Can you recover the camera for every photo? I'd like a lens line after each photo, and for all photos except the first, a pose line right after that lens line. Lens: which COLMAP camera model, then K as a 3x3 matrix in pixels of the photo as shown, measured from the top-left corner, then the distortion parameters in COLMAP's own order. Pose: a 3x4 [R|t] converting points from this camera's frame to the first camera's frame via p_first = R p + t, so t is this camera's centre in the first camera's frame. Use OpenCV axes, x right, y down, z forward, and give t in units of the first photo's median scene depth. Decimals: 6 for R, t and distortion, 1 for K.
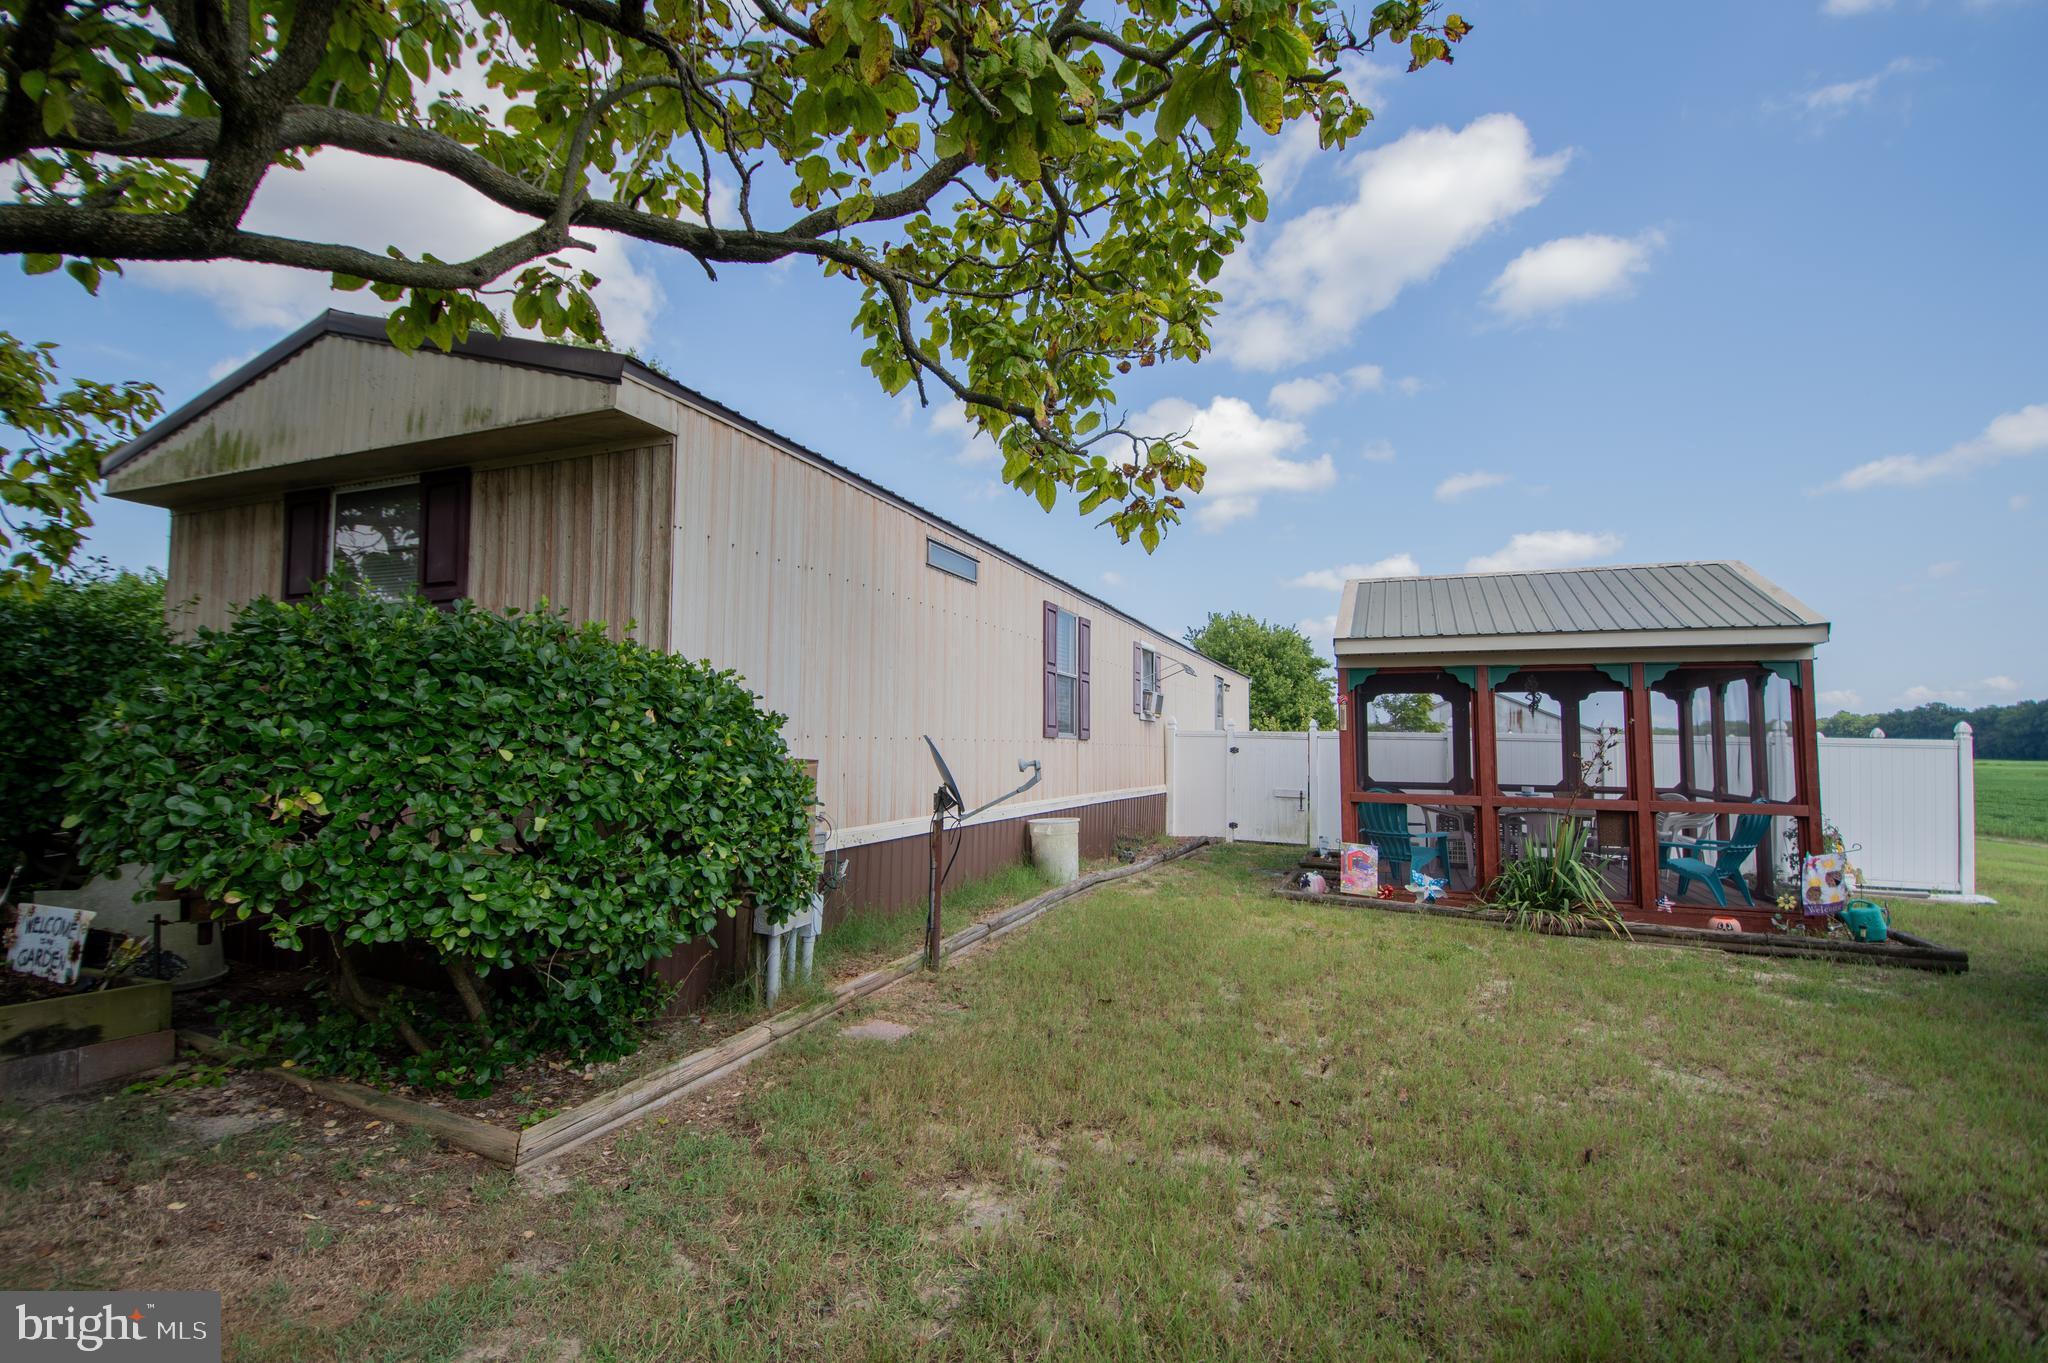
lens RADIAL K [[944.7, 0, 1013.0], [0, 944.7, 689.3], [0, 0, 1]] dist [0.010509, -0.019928]
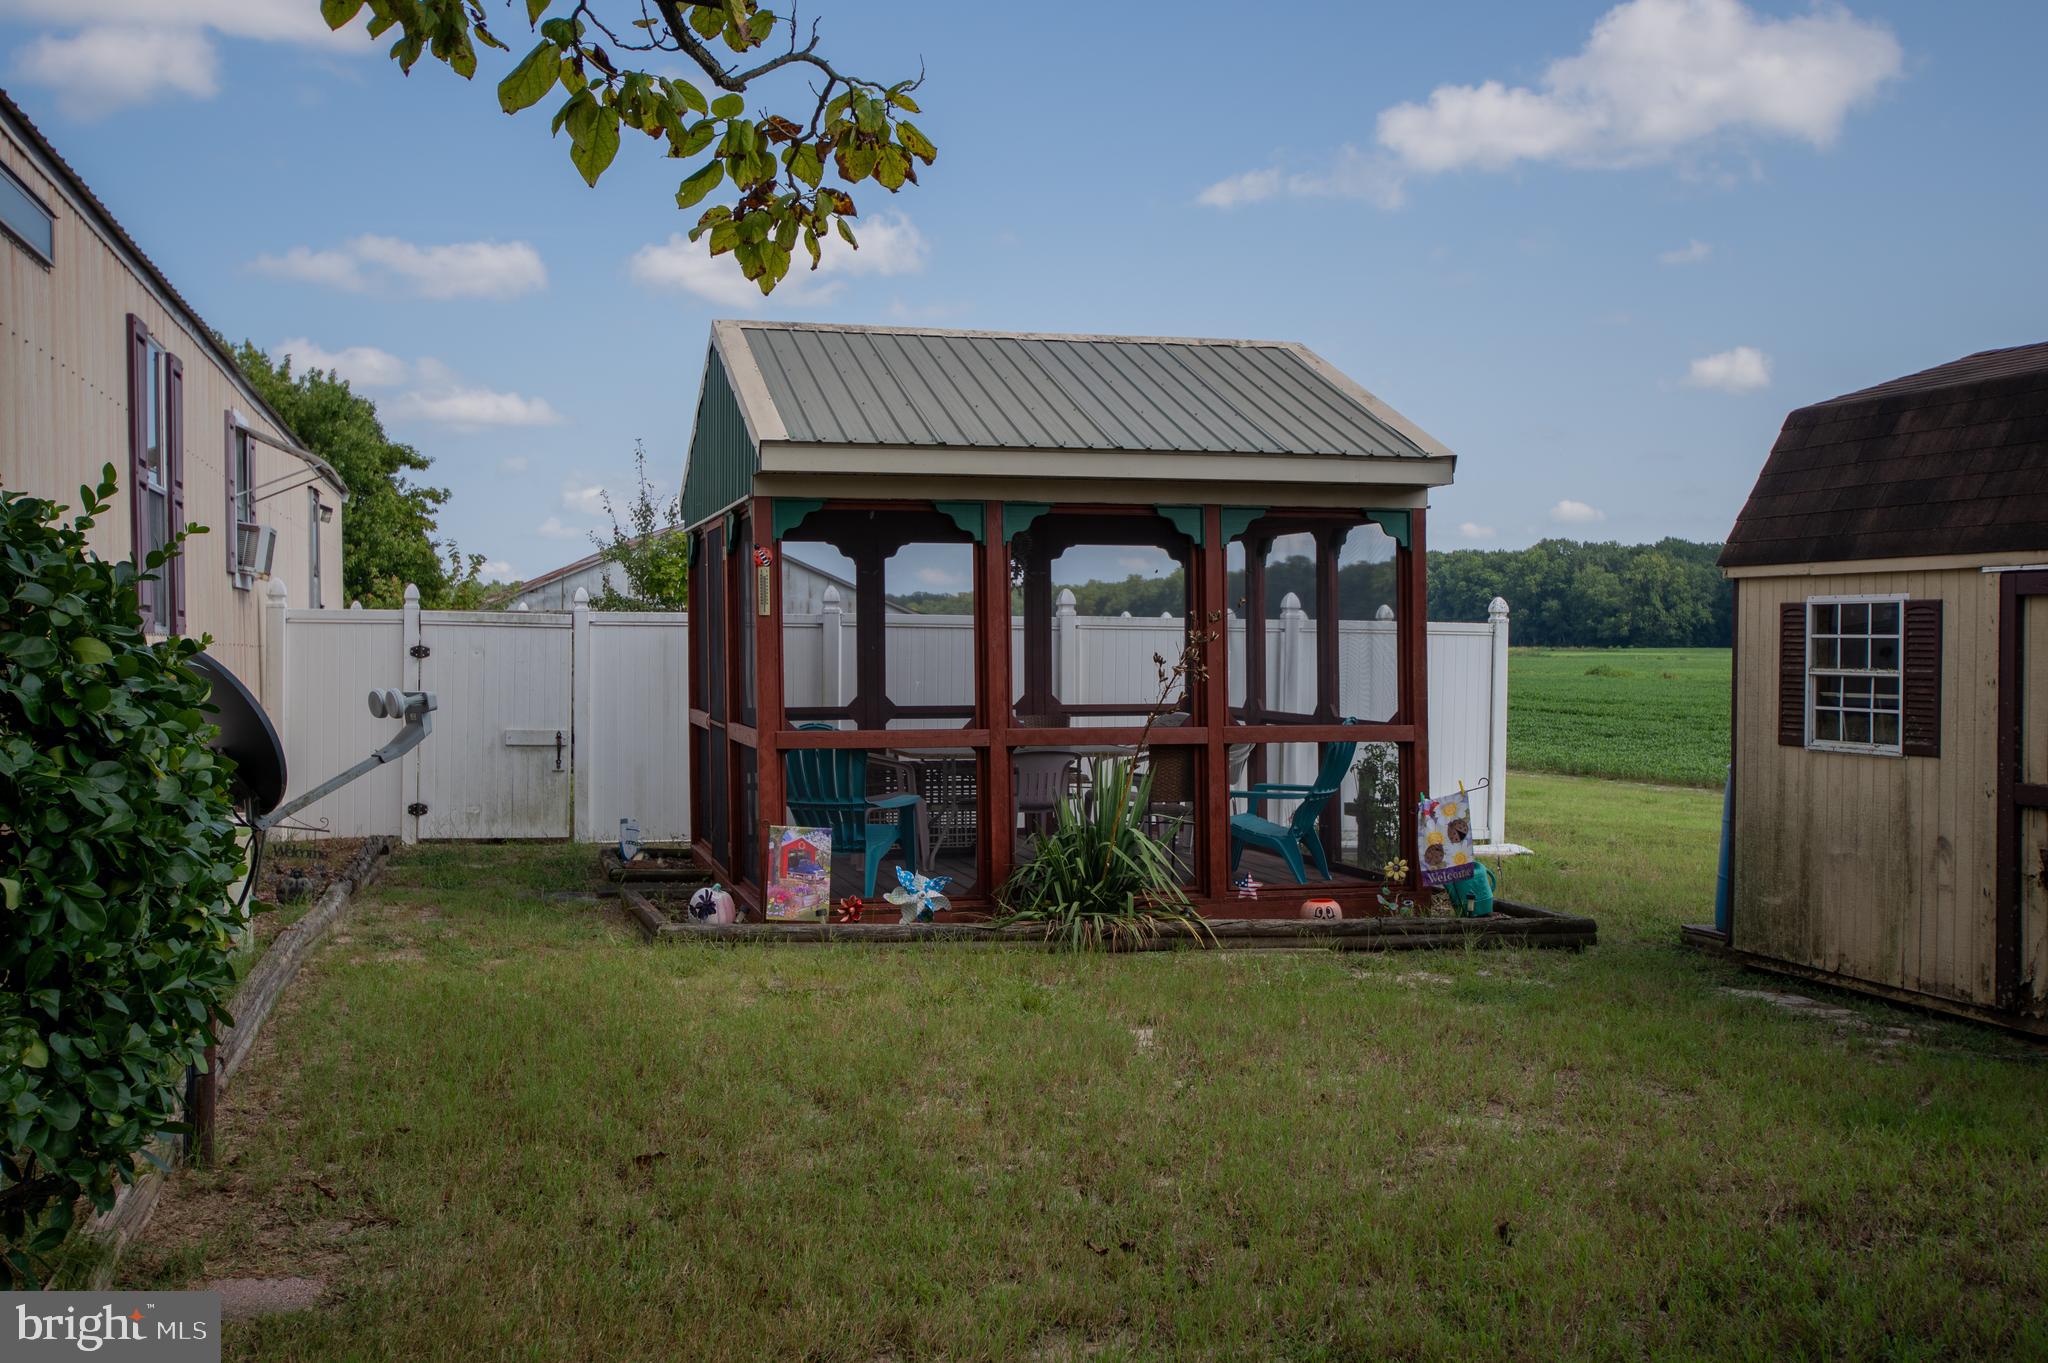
lens RADIAL K [[2028.3, 0, 1024.0], [0, 2028.3, 681.5], [0, 0, 1]] dist [0.048449, -0.005864]
pose [[0.798820, -0.024526, 0.601070, -0.269182], [-0.026537, 0.996759, 0.075940, -0.012111], [-0.600984, -0.076613, 0.795580, 0.010466]]
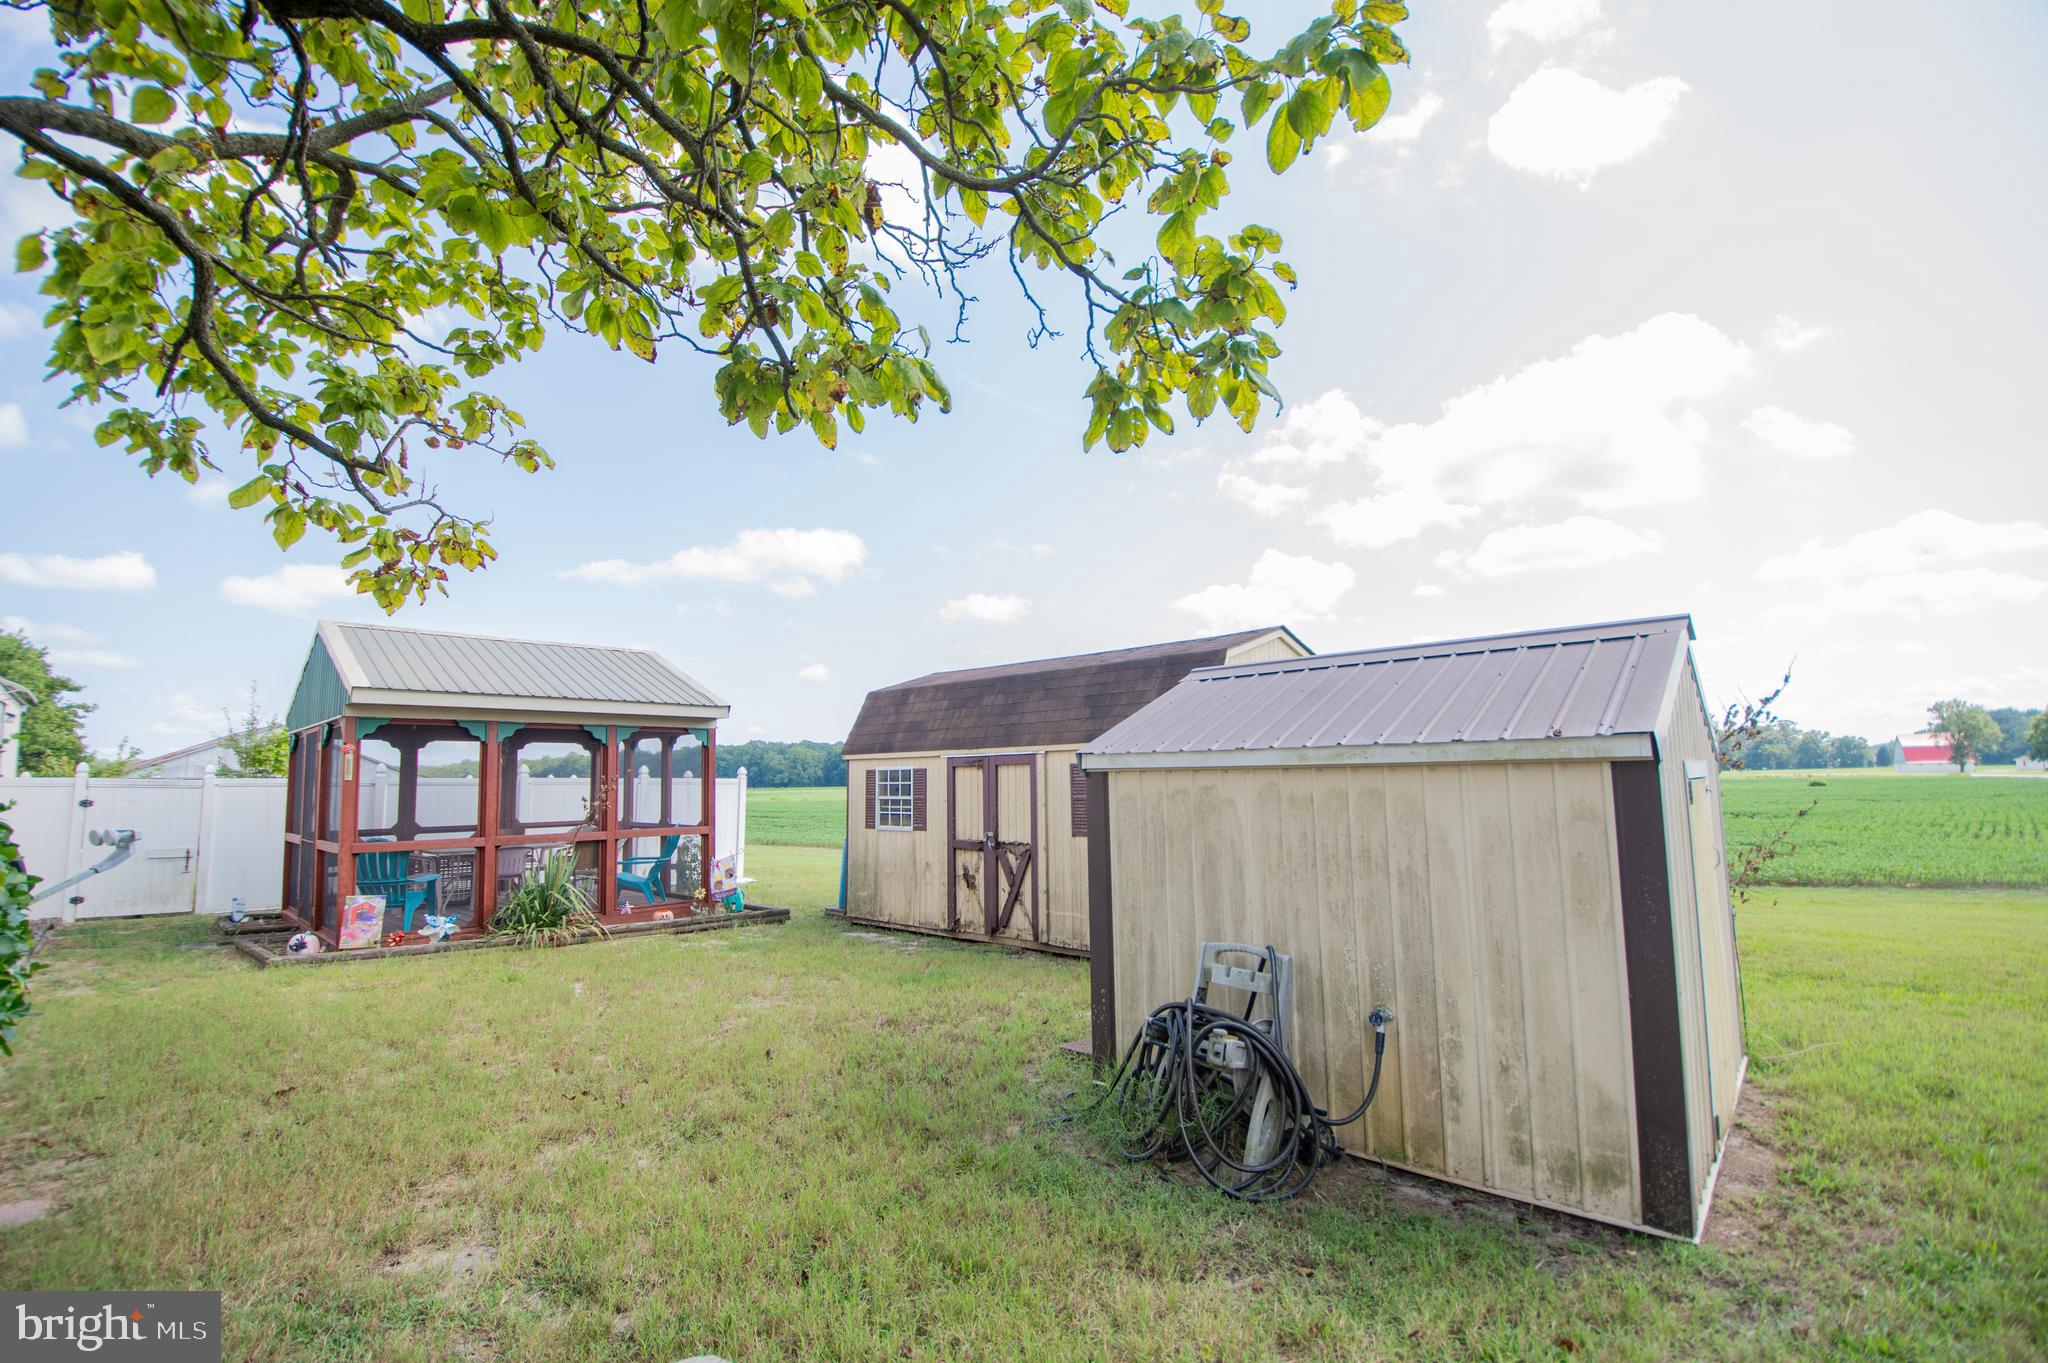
lens RADIAL K [[886.0, 0, 1019.1], [0, 886.0, 692.0], [0, 0, 1]] dist [0.012858, -0.019660]
pose [[0.372423, 0.074042, 0.925105, -0.303339], [-0.035734, 0.997217, -0.065428, -0.015110], [-0.927375, -0.008690, 0.374032, 0.021581]]
